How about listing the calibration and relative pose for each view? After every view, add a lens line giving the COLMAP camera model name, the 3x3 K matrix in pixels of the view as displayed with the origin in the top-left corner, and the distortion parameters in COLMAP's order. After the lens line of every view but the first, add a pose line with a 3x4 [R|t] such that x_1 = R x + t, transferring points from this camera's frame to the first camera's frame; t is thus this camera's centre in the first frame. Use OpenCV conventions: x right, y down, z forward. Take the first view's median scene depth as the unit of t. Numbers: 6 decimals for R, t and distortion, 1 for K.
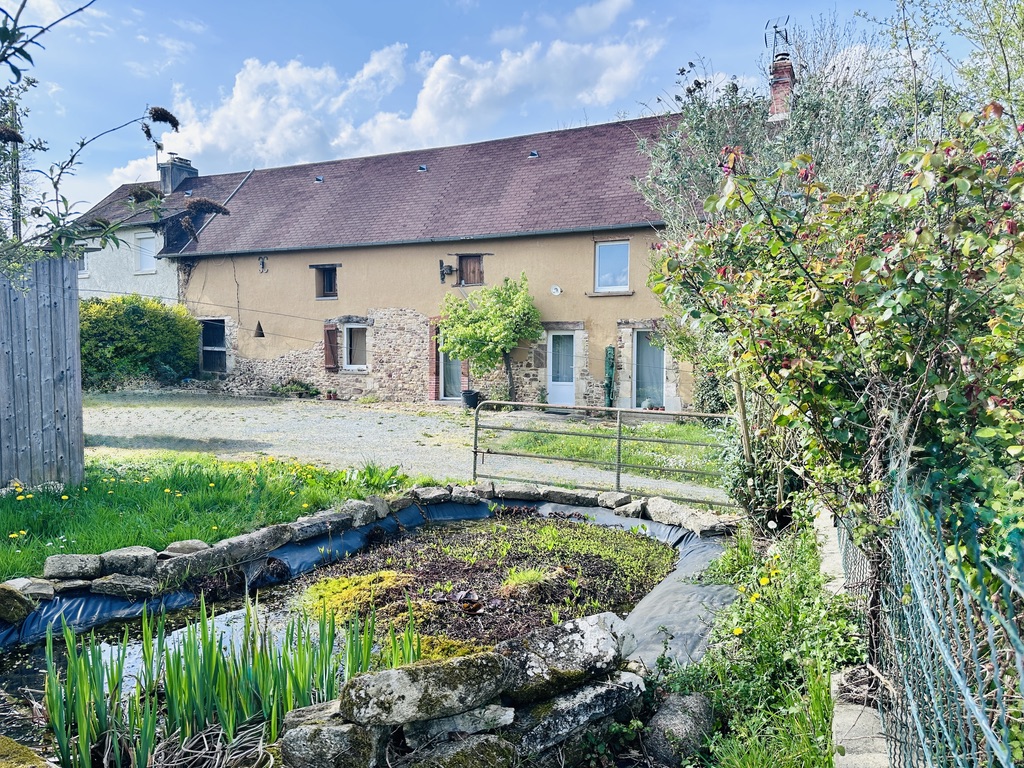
lens RADIAL K [[721.7, 0, 512.0], [0, 721.7, 384.0], [0, 0, 1]] dist [0.204890, -0.391425]
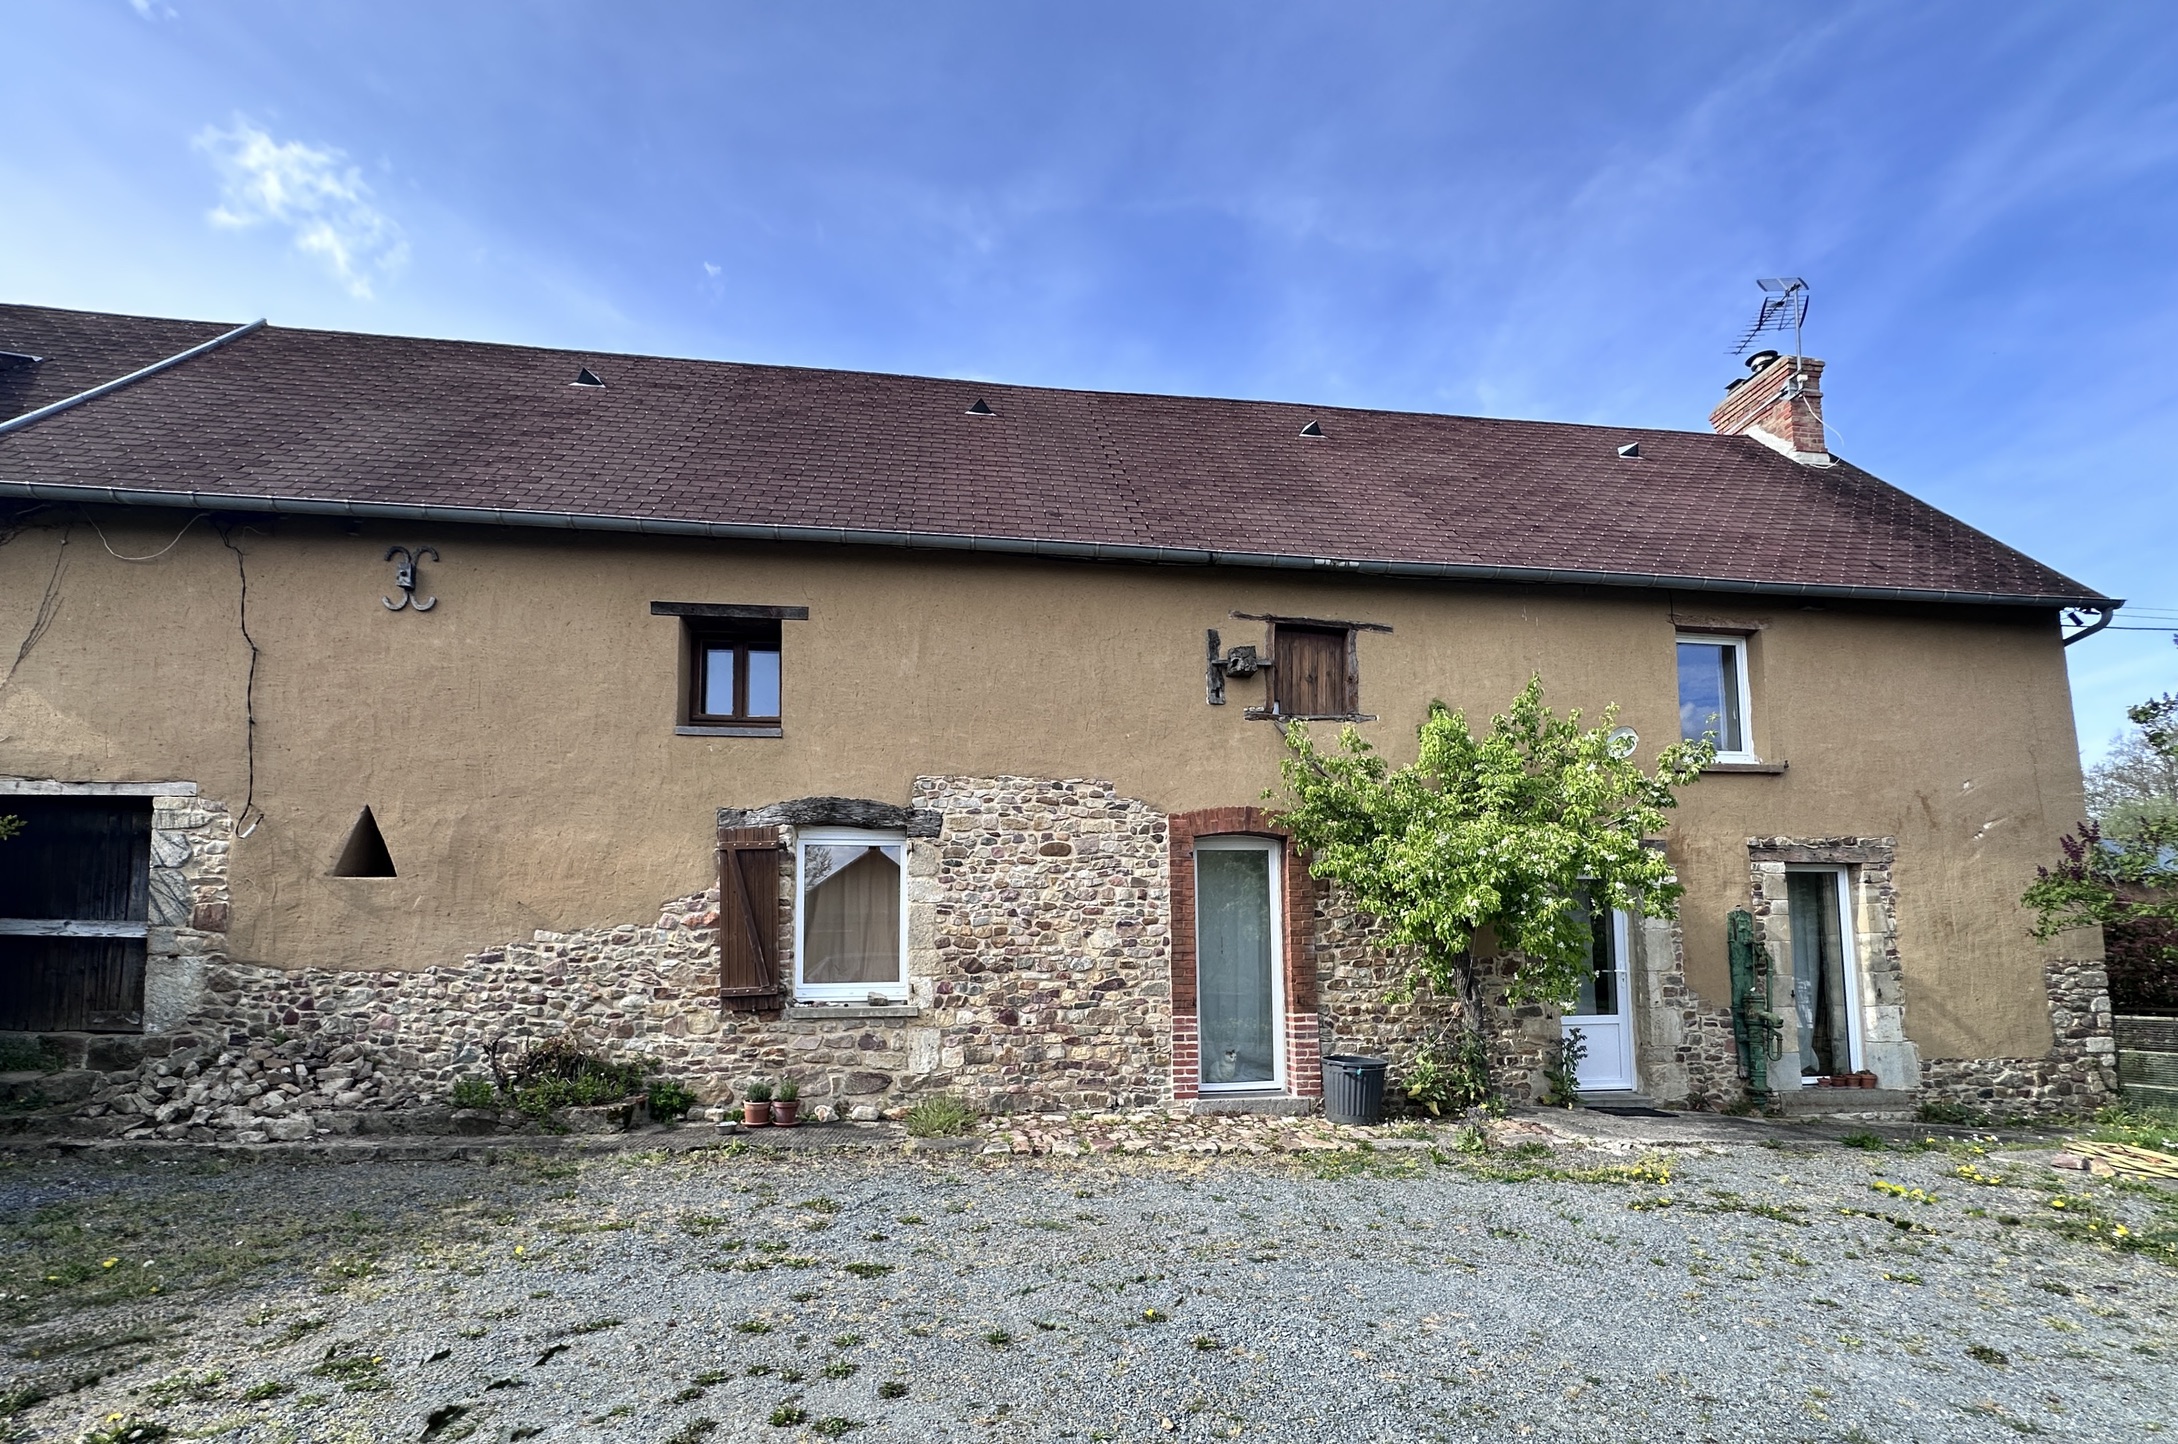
lens RADIAL K [[943.4, 0, 1058.4], [0, 943.4, 890.4], [0, 0, 1]] dist [-0.003292, 0.000138]
pose [[0.840367, 0.030031, 0.541186, -0.350101], [0.036319, 0.993100, -0.111506, -0.019139], [-0.540800, 0.113362, 0.833477, 0.689877]]
